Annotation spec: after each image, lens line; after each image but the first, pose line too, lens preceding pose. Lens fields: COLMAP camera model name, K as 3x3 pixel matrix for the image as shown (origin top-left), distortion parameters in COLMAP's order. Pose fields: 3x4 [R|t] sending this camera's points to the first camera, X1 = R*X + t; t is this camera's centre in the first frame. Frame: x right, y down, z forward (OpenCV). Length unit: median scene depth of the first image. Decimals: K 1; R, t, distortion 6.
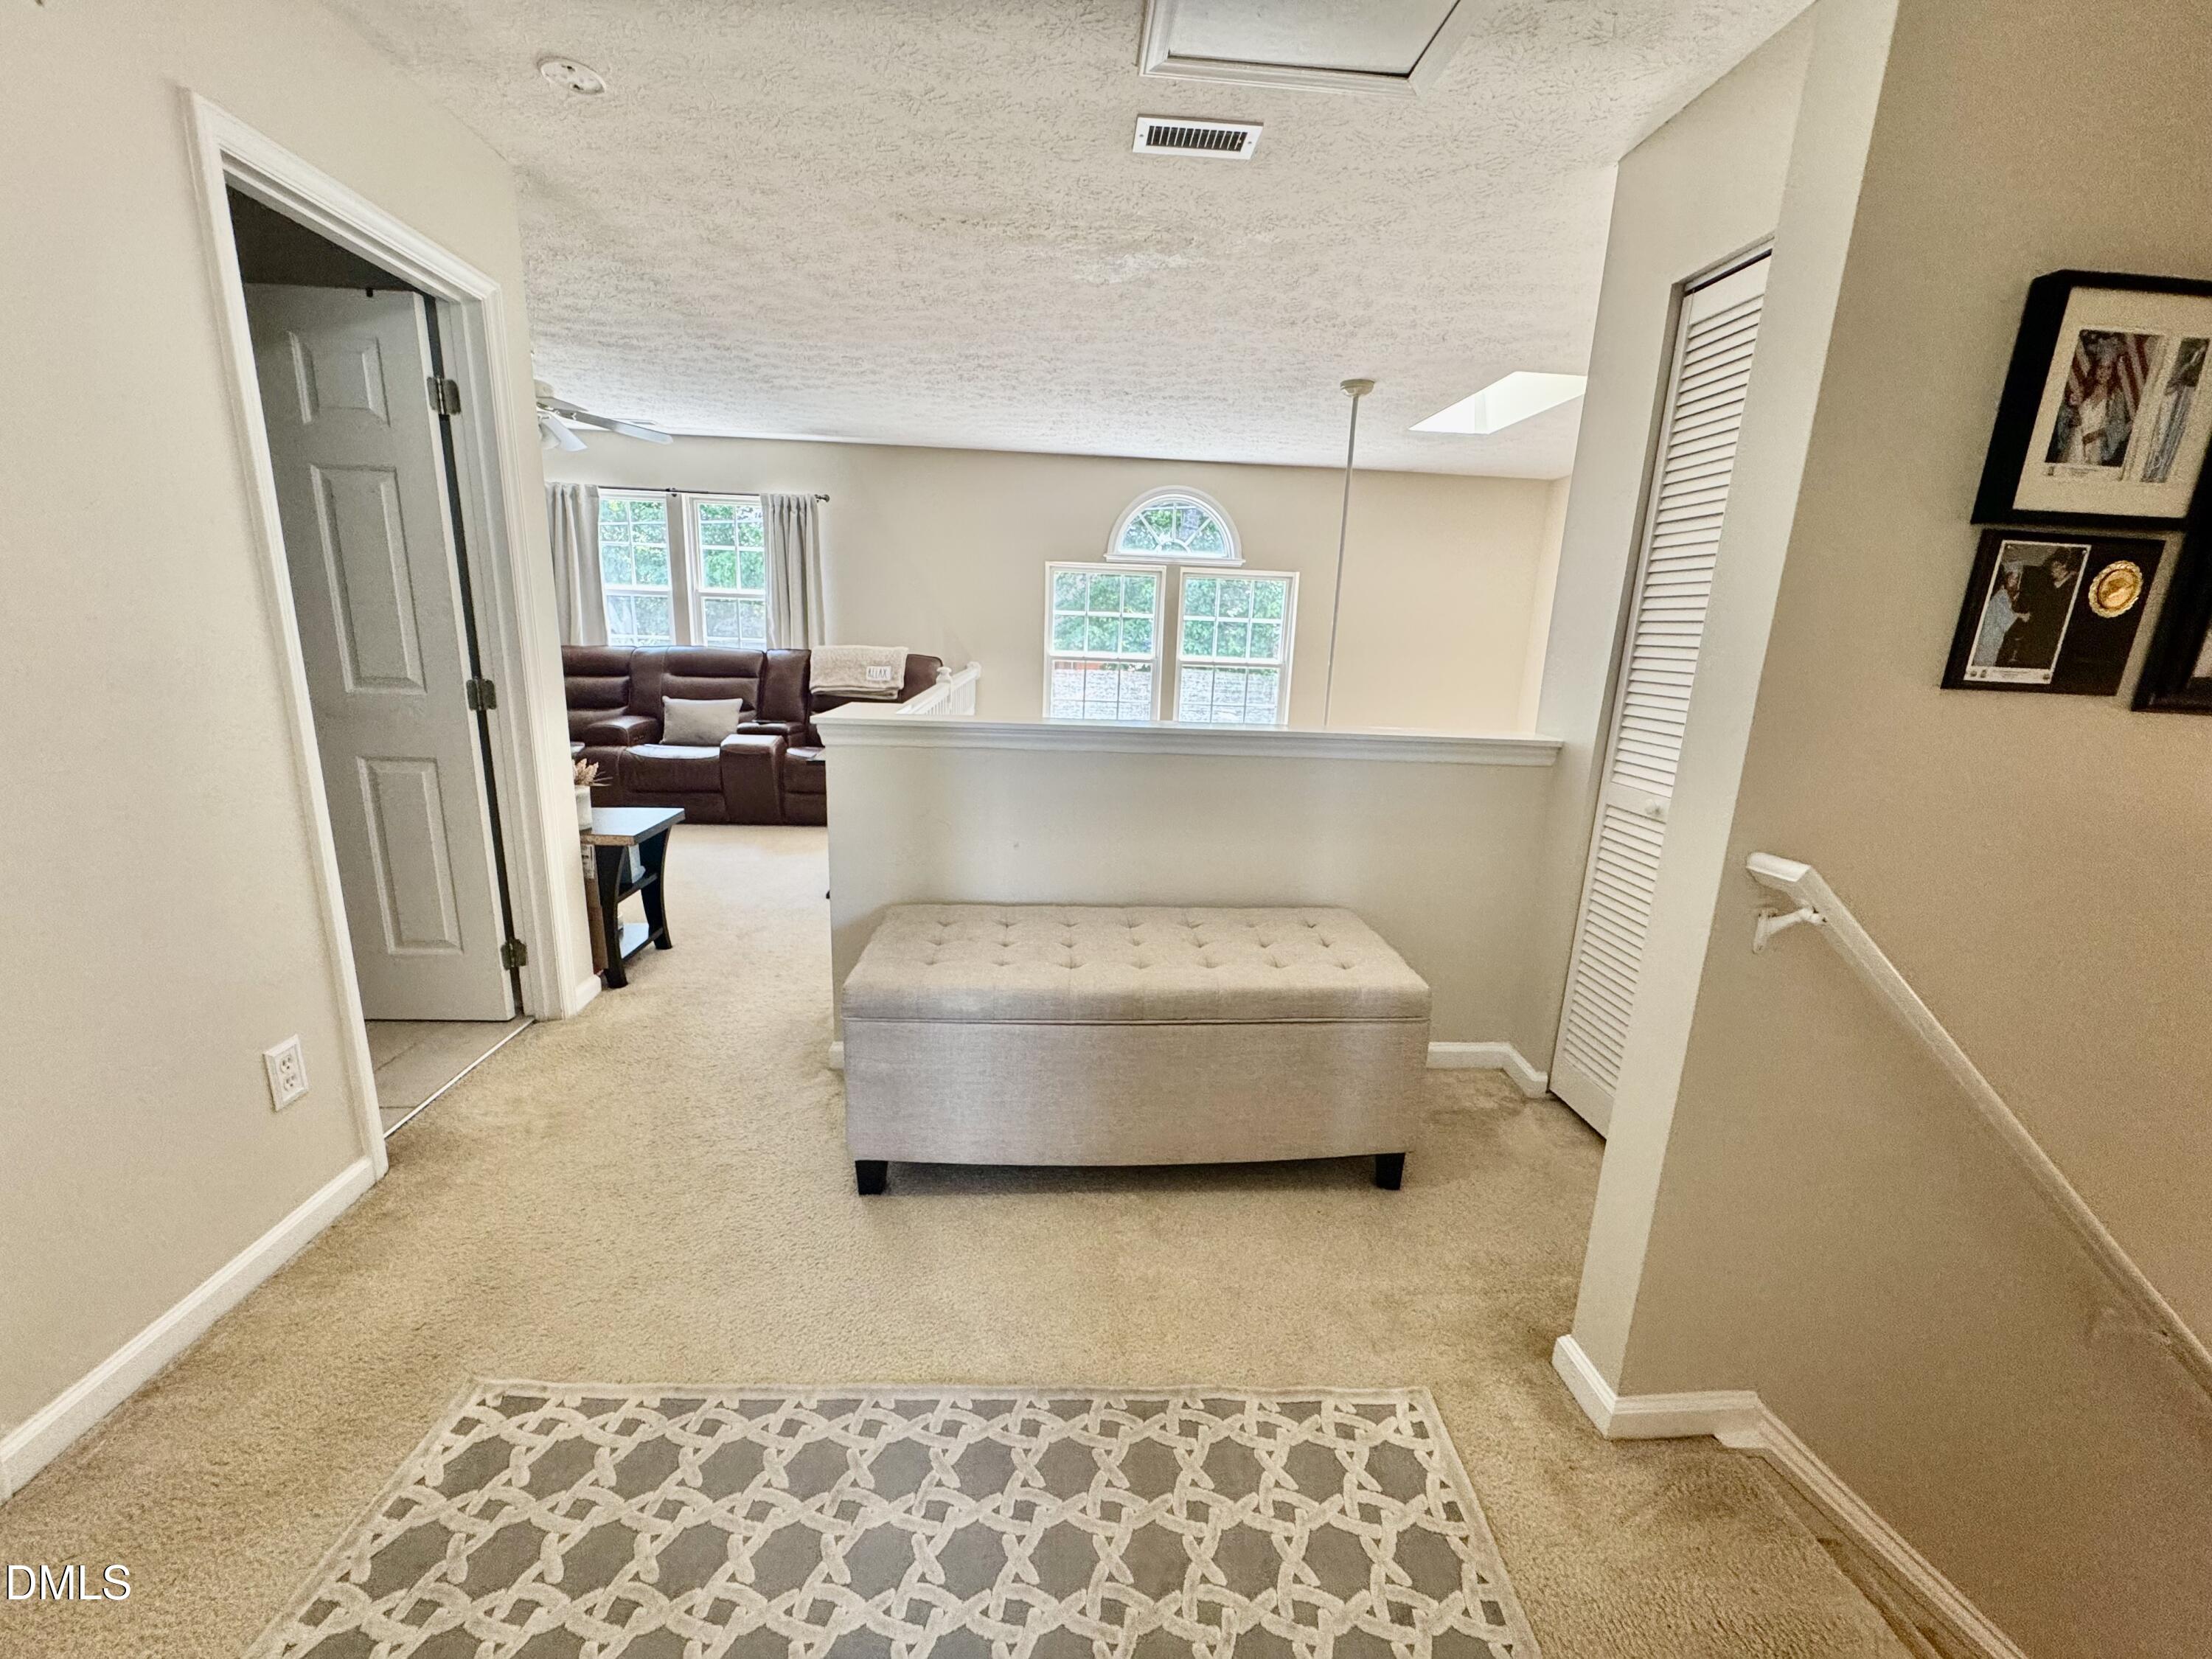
lens RADIAL K [[870.7, 0, 1097.9], [0, 870.7, 823.6], [0, 0, 1]] dist [0.022896, 0.000062]
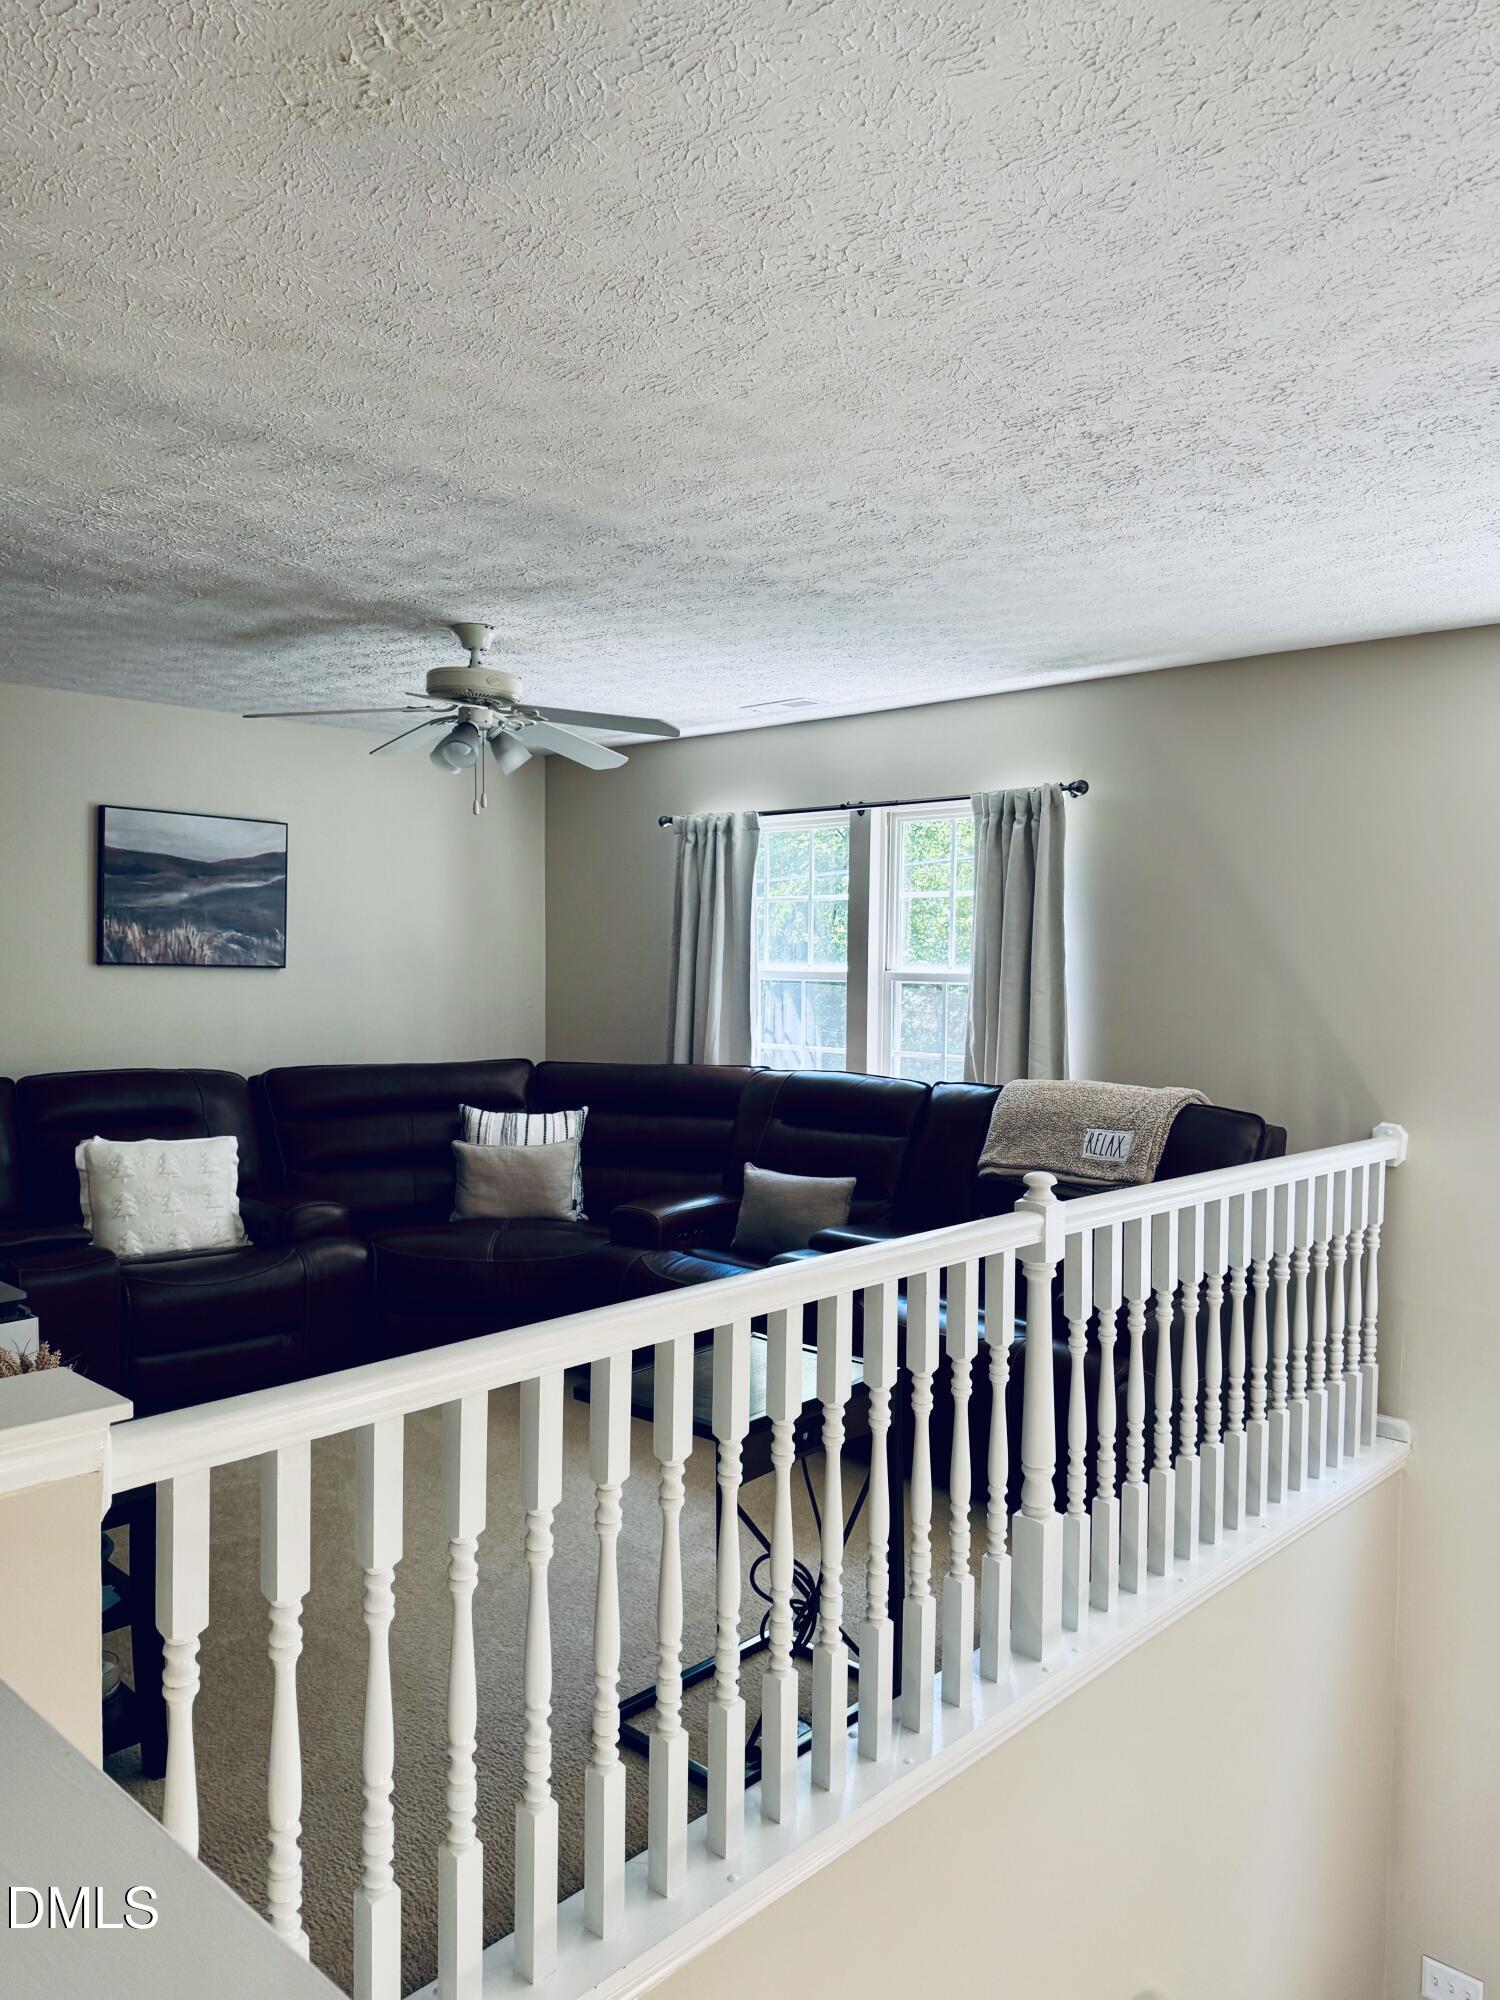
lens RADIAL K [[1434.3, 0, 750.0], [0, 1434.3, 1000.0], [0, 0, 1]] dist [0.003325, 0.001049]
pose [[0.676431, -0.003225, -0.736499, 0.165568], [-0.153421, 0.977437, -0.145189, -0.106738], [0.720349, 0.211205, 0.660673, 0.354077]]
